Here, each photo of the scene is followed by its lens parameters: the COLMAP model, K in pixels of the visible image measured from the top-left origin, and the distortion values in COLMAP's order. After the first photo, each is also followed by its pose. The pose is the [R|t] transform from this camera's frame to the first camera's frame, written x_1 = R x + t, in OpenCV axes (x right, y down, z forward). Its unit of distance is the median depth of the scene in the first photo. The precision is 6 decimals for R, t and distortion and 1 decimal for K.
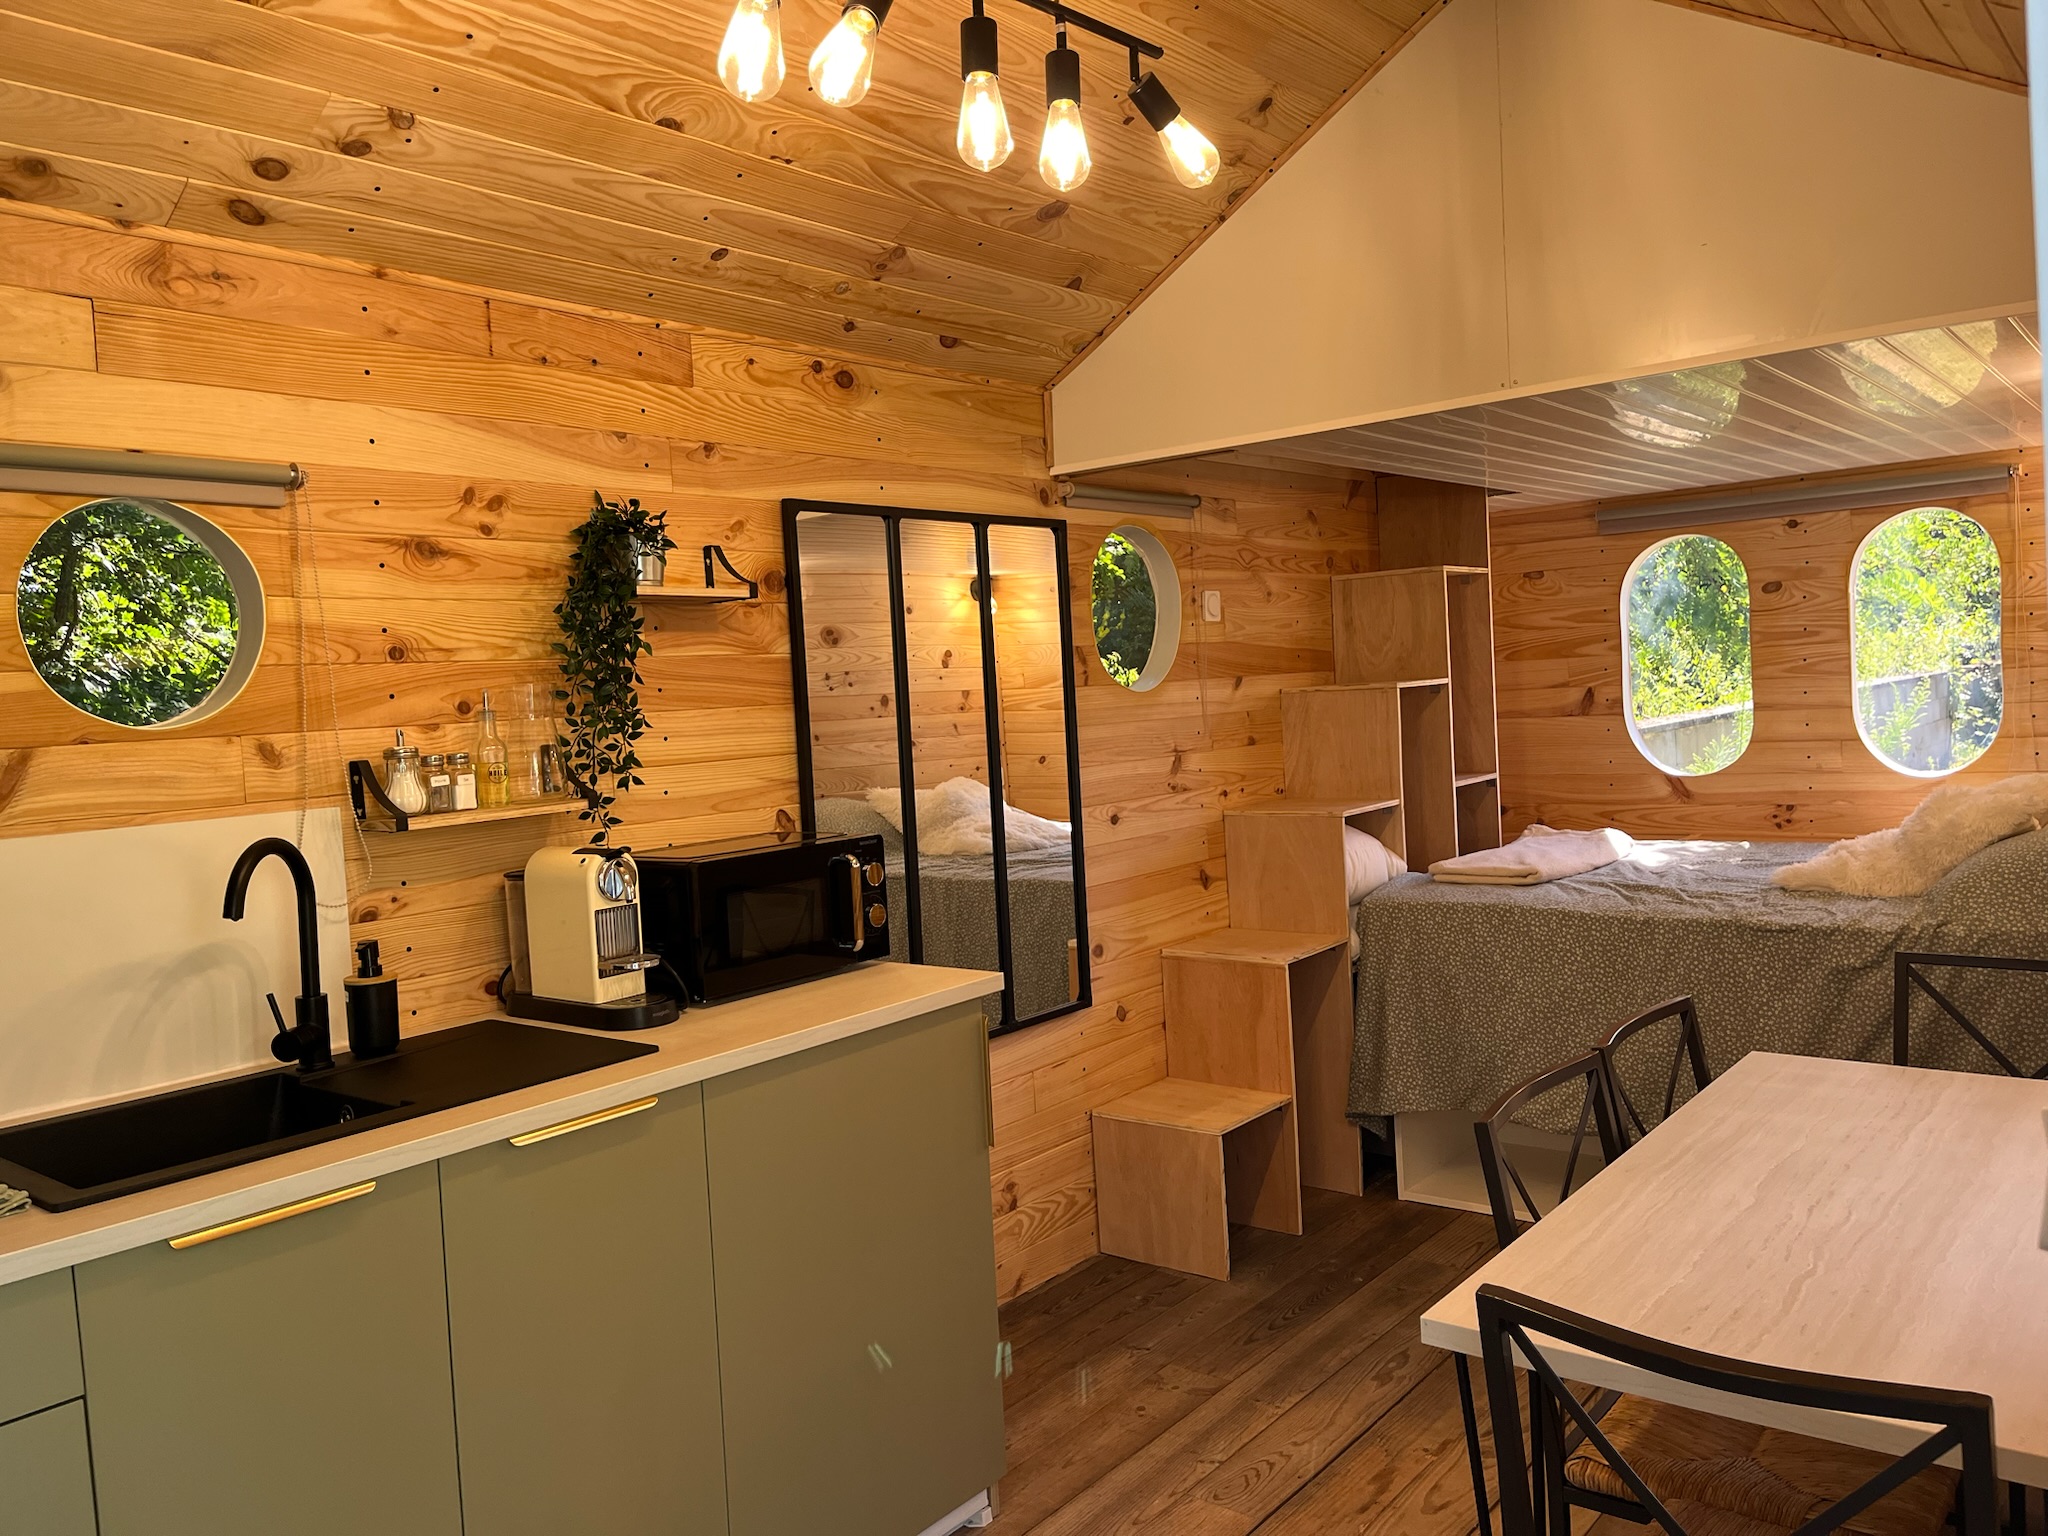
lens RADIAL K [[1554.2, 0, 1030.0], [0, 1554.2, 766.0], [0, 0, 1]] dist [0.068260, -0.091201]
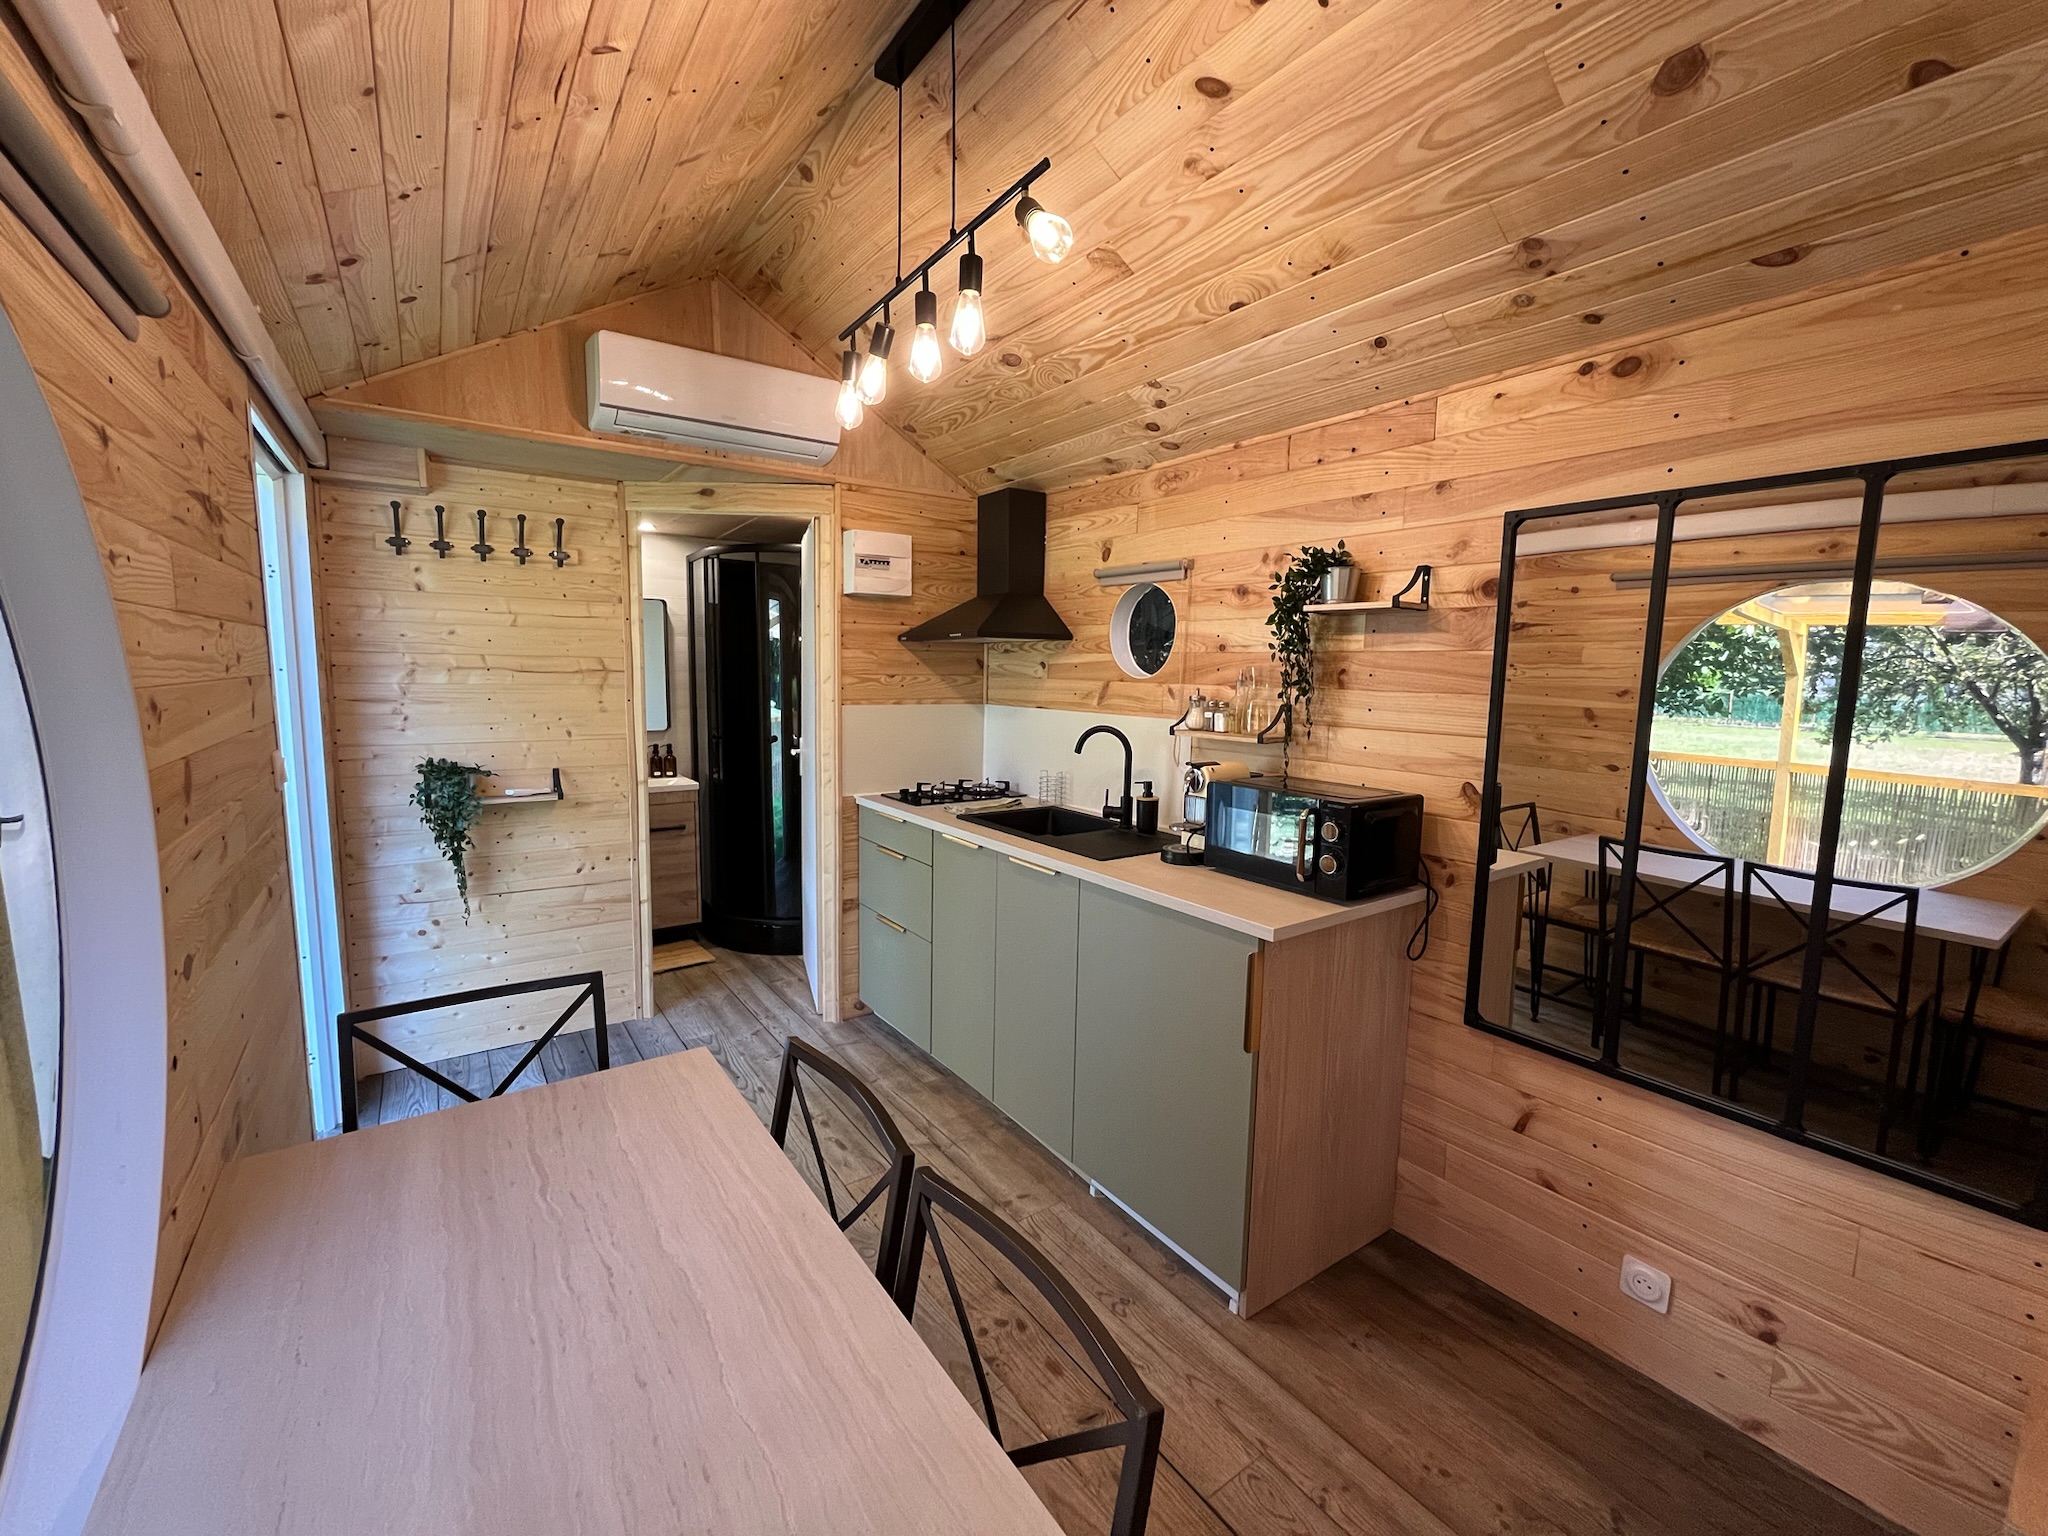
lens RADIAL K [[829.8, 0, 1023.3], [0, 829.8, 767.8], [0, 0, 1]] dist [0.001311, 0.000161]
pose [[-0.262324, 0.164264, -0.950896, 0.509444], [-0.053138, 0.981451, 0.184201, -0.078213], [0.963516, 0.098850, -0.248730, 0.789628]]
